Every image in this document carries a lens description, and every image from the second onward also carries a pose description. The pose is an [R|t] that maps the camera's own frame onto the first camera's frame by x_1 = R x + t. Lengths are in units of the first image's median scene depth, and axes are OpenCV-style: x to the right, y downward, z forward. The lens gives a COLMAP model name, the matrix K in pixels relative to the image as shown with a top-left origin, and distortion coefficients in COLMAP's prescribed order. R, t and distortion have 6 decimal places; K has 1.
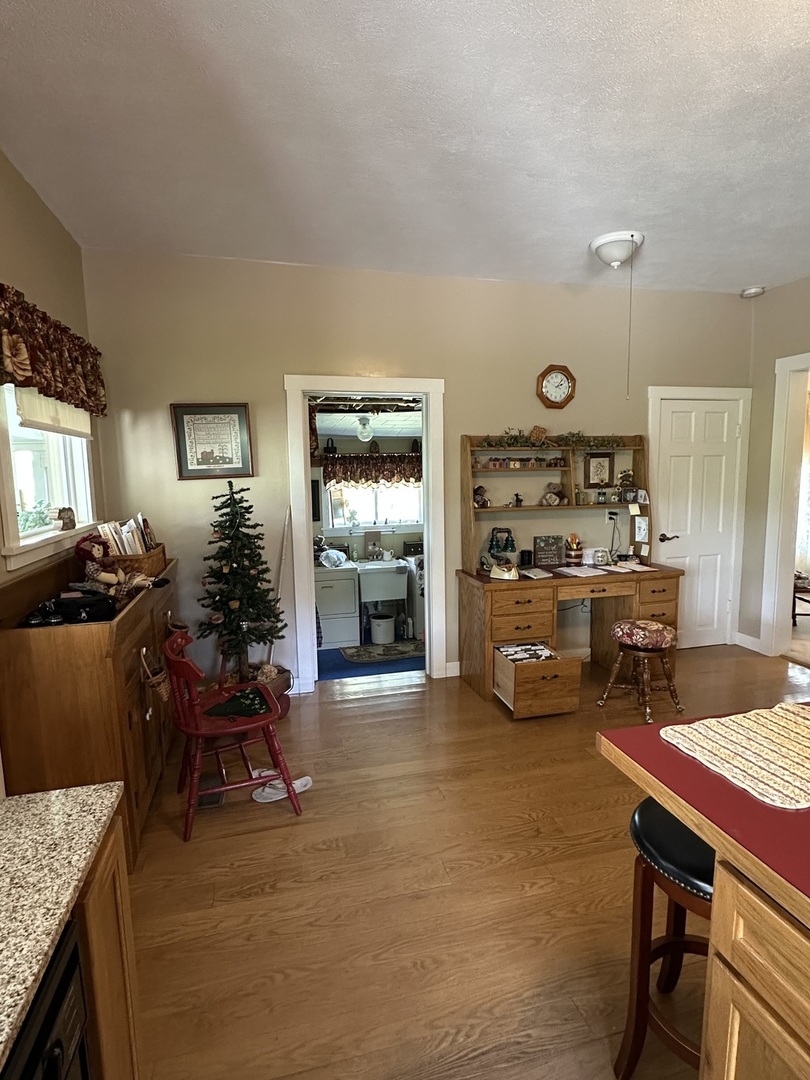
lens RADIAL K [[565.3, 0, 405.0], [0, 565.3, 540.0], [0, 0, 1]] dist [0.000190, 0.000596]
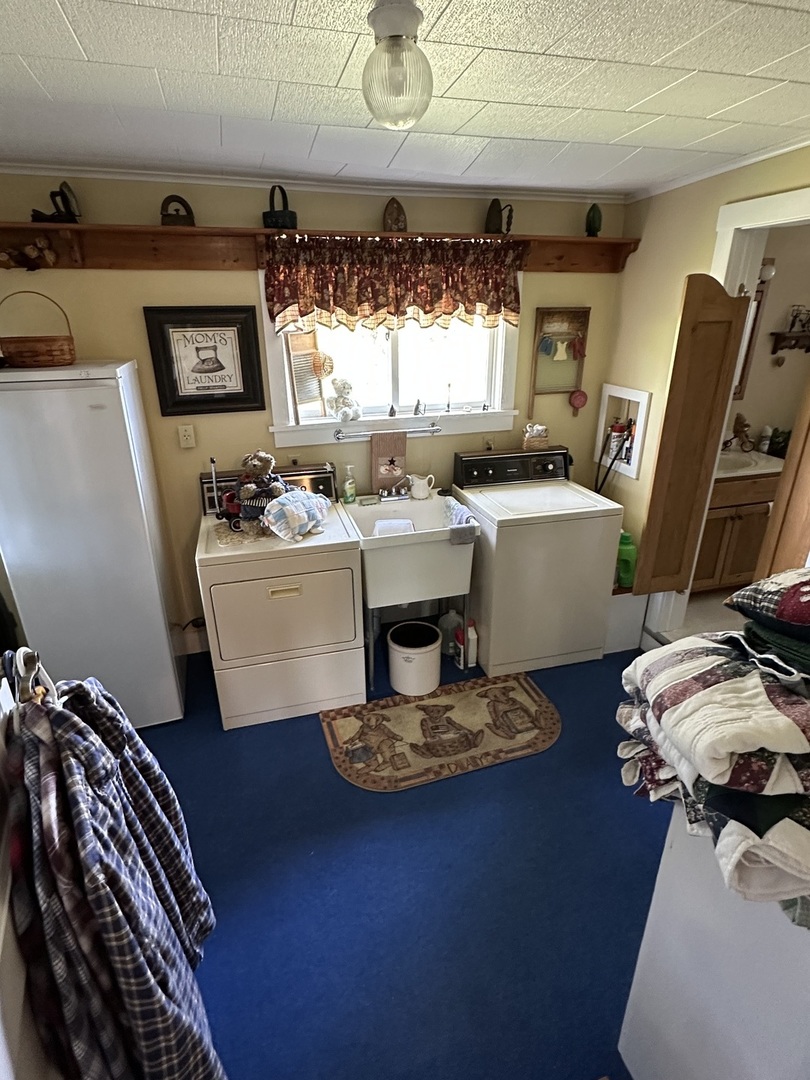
lens RADIAL K [[565.3, 0, 405.0], [0, 565.3, 540.0], [0, 0, 1]] dist [0.000190, 0.000596]
pose [[0.999542, 0.000209, 0.030248, -0.059017], [-0.008512, 0.961509, 0.274641, -0.057449], [-0.029026, -0.274773, 0.961071, 0.568019]]
